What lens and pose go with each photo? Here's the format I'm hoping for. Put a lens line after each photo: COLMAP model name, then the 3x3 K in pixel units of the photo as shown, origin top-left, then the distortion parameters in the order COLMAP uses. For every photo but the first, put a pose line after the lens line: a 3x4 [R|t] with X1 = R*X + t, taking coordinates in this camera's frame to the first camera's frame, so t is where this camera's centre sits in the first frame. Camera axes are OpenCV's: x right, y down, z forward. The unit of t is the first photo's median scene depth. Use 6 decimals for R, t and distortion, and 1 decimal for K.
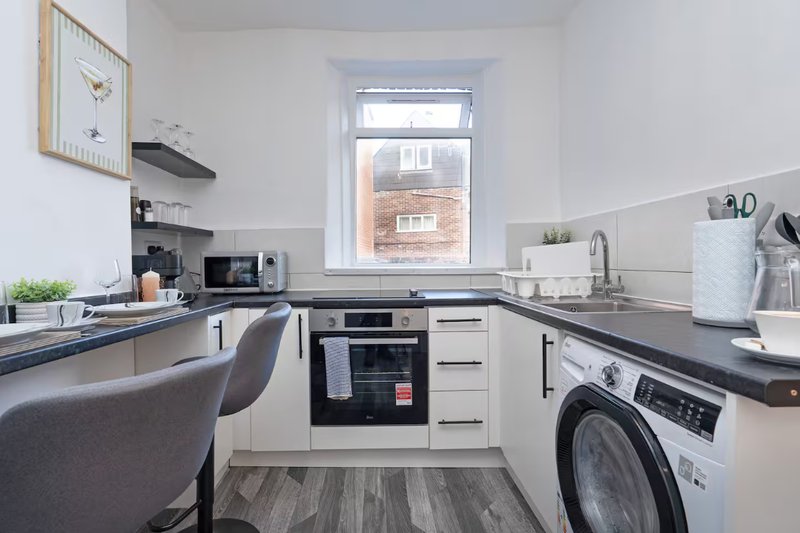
lens RADIAL K [[387.2, 0, 395.8], [0, 387.2, 264.3], [0, 0, 1]] dist [-0.005902, 0.002025]
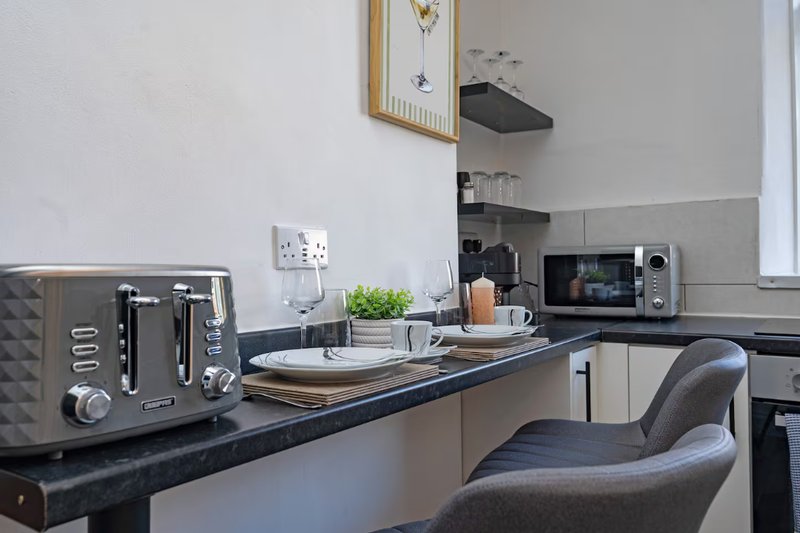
lens RADIAL K [[644.7, 0, 376.2], [0, 644.7, 260.7], [0, 0, 1]] dist [-0.003591, 0.010435]
pose [[0.808406, -0.005471, -0.588600, -0.110331], [-0.000442, 0.999951, -0.009902, -0.000332], [0.588625, 0.008265, 0.808364, 0.006804]]
